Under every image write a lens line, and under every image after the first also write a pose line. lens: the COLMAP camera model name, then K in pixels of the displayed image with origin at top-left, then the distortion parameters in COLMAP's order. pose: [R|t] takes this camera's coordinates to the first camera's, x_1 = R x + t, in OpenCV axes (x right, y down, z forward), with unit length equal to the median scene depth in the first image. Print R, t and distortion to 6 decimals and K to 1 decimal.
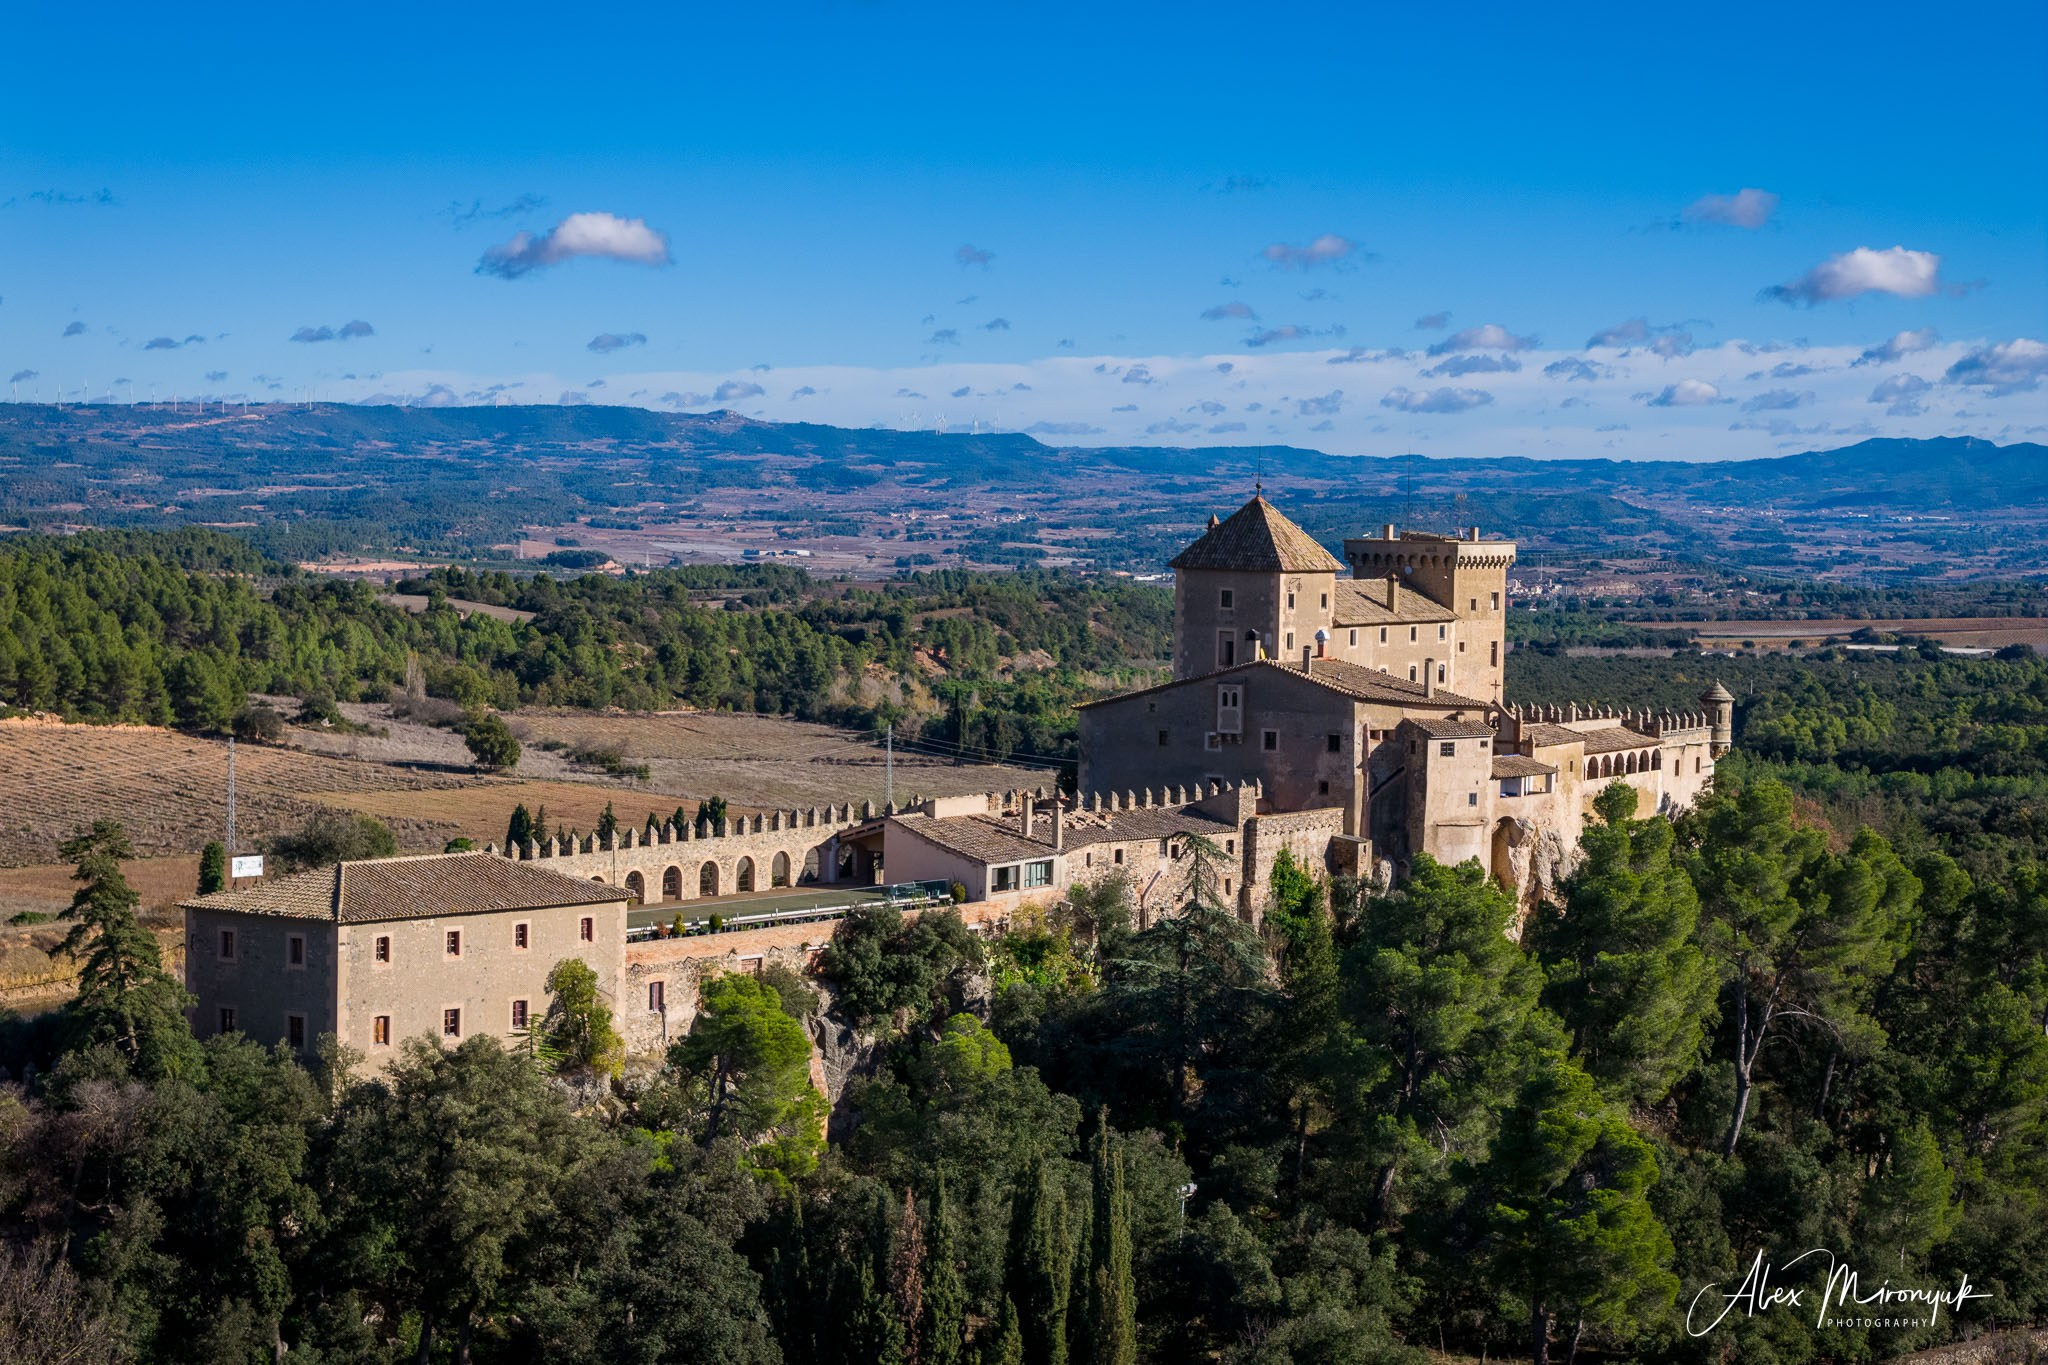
lens RADIAL K [[4208.4, 0, 1024.0], [0, 4208.4, 682.5], [0, 0, 1]] dist [-0.075811, 0.402526]
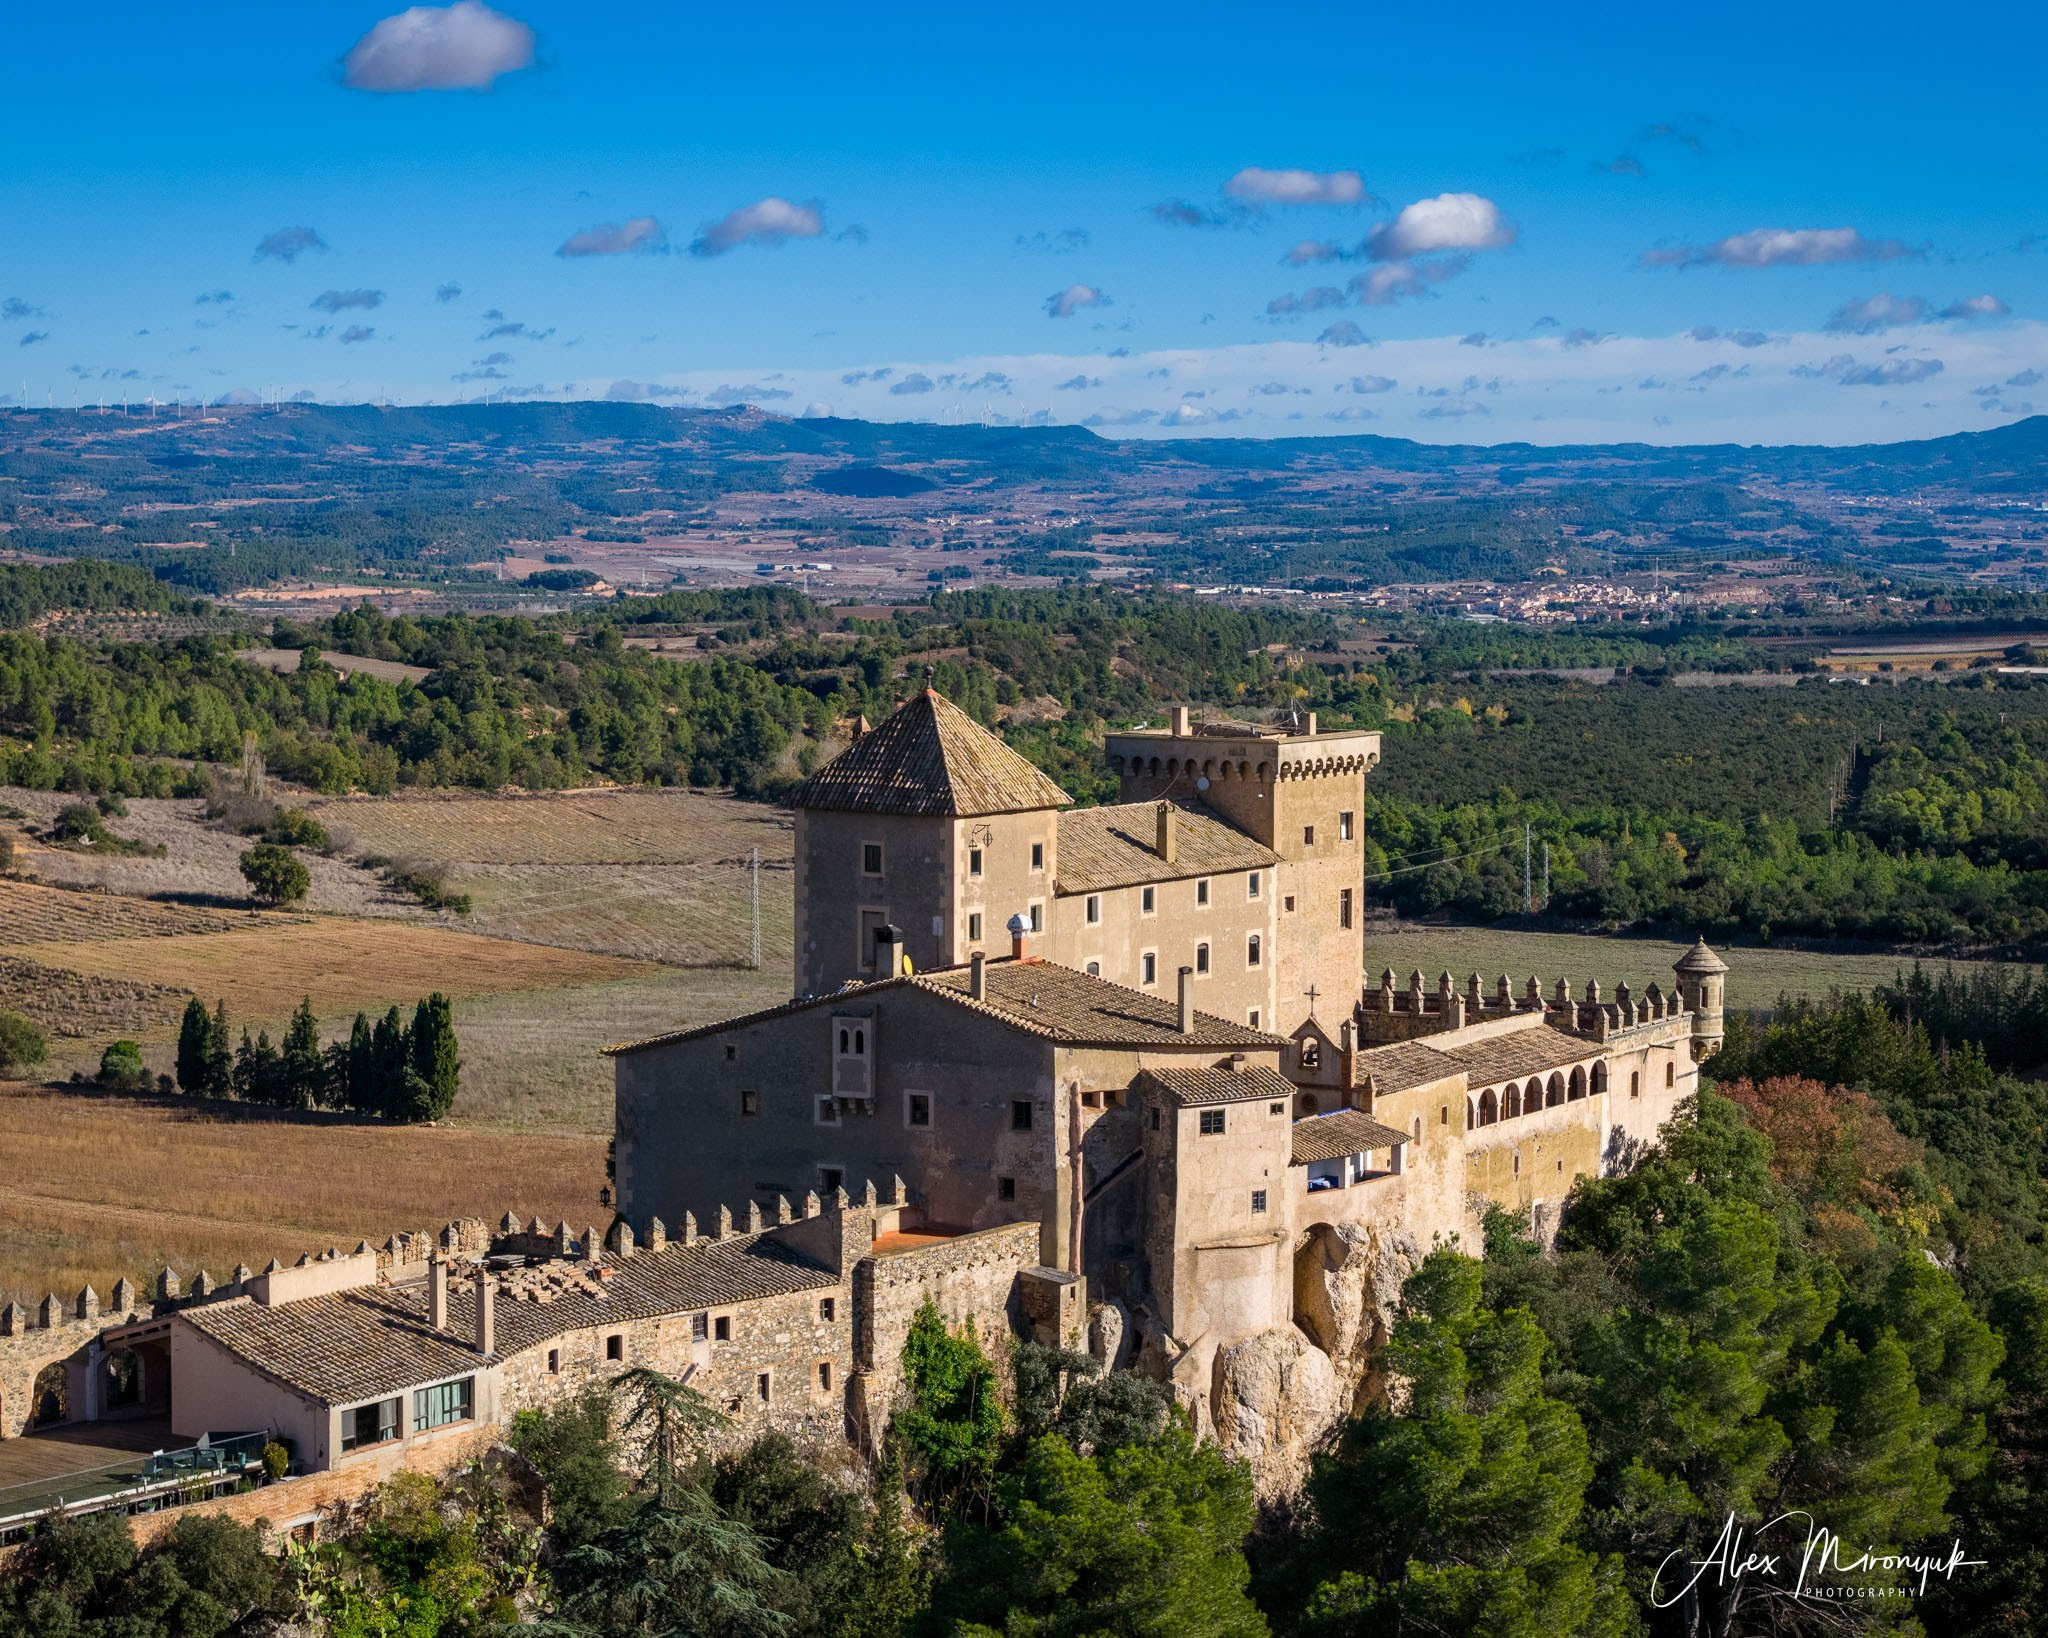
lens RADIAL K [[4395.0, 0, 1122.6], [0, 4395.0, 818.8], [0, 0, 1]] dist [-0.099051, 1.068856]
pose [[0.999856, -0.013954, -0.009629, 0.032552], [0.014289, 0.999265, 0.035573, -0.017183], [0.009125, -0.035706, 0.999321, 0.128841]]
